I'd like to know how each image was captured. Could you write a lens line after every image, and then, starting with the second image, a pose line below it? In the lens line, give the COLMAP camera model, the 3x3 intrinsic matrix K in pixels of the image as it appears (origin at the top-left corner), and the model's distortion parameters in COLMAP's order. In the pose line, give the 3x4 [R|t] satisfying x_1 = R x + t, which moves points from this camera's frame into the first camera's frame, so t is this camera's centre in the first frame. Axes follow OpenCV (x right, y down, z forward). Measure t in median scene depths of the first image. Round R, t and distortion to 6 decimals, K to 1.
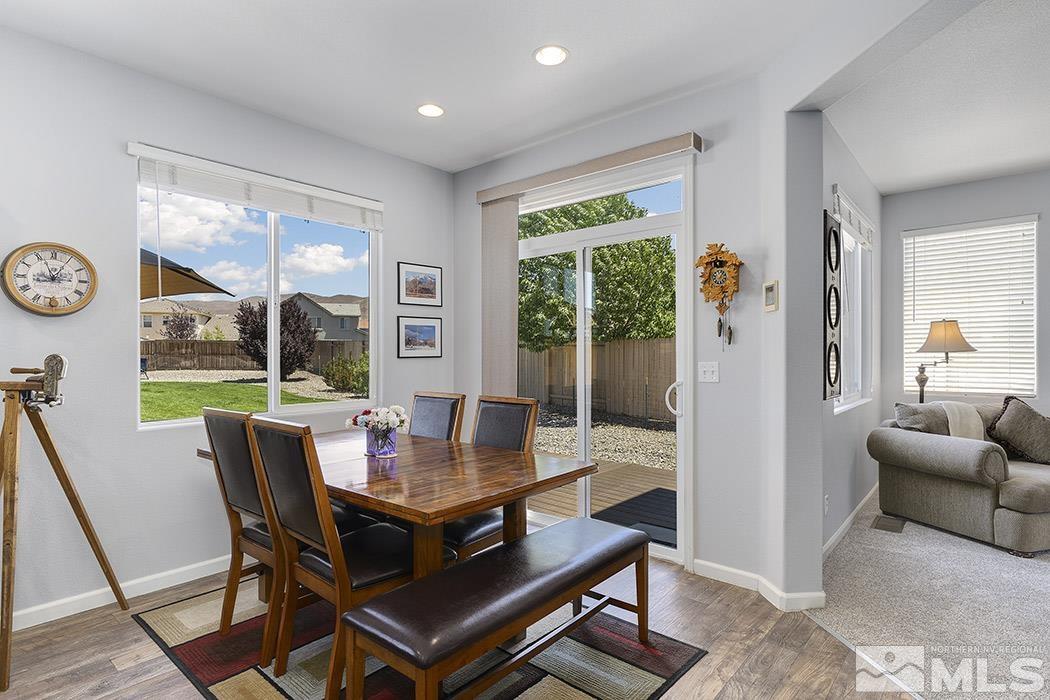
lens RADIAL K [[541.8, 0, 520.8], [0, 541.8, 355.0], [0, 0, 1]] dist [-0.001745, 0.006651]
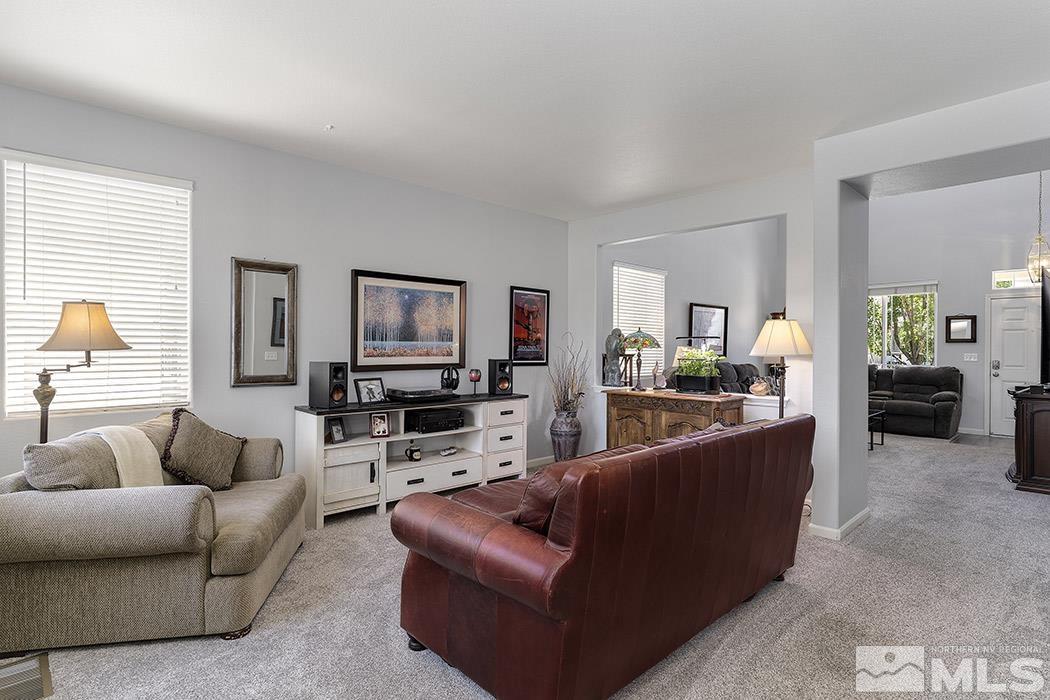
lens RADIAL K [[541.8, 0, 525.8], [0, 541.8, 349.9], [0, 0, 1]] dist [-0.001745, 0.006651]
pose [[0.097523, -0.004928, 0.995221, 0.179912], [-0.002685, 0.999983, 0.005215, -0.010747], [-0.995230, -0.003181, 0.097508, 0.409057]]
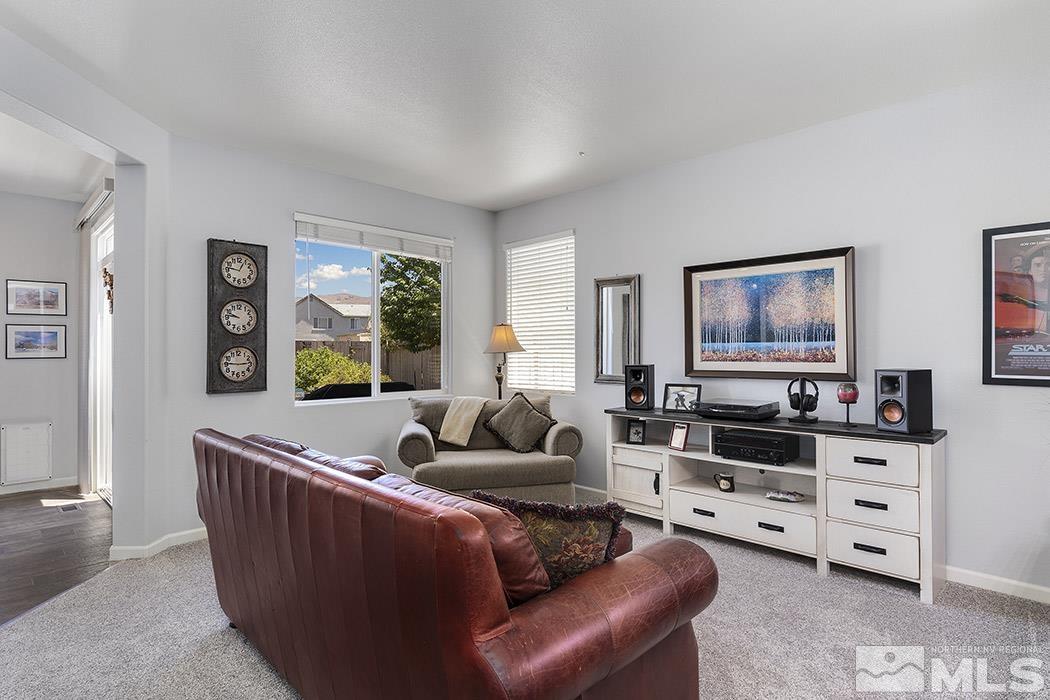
lens RADIAL K [[541.8, 0, 522.3], [0, 541.8, 345.9], [0, 0, 1]] dist [-0.001745, 0.006651]
pose [[0.997539, -0.002779, -0.070054, 0.895898], [0.001766, 0.999893, -0.014512, -0.004277], [0.070086, 0.014352, 0.997438, -0.105889]]
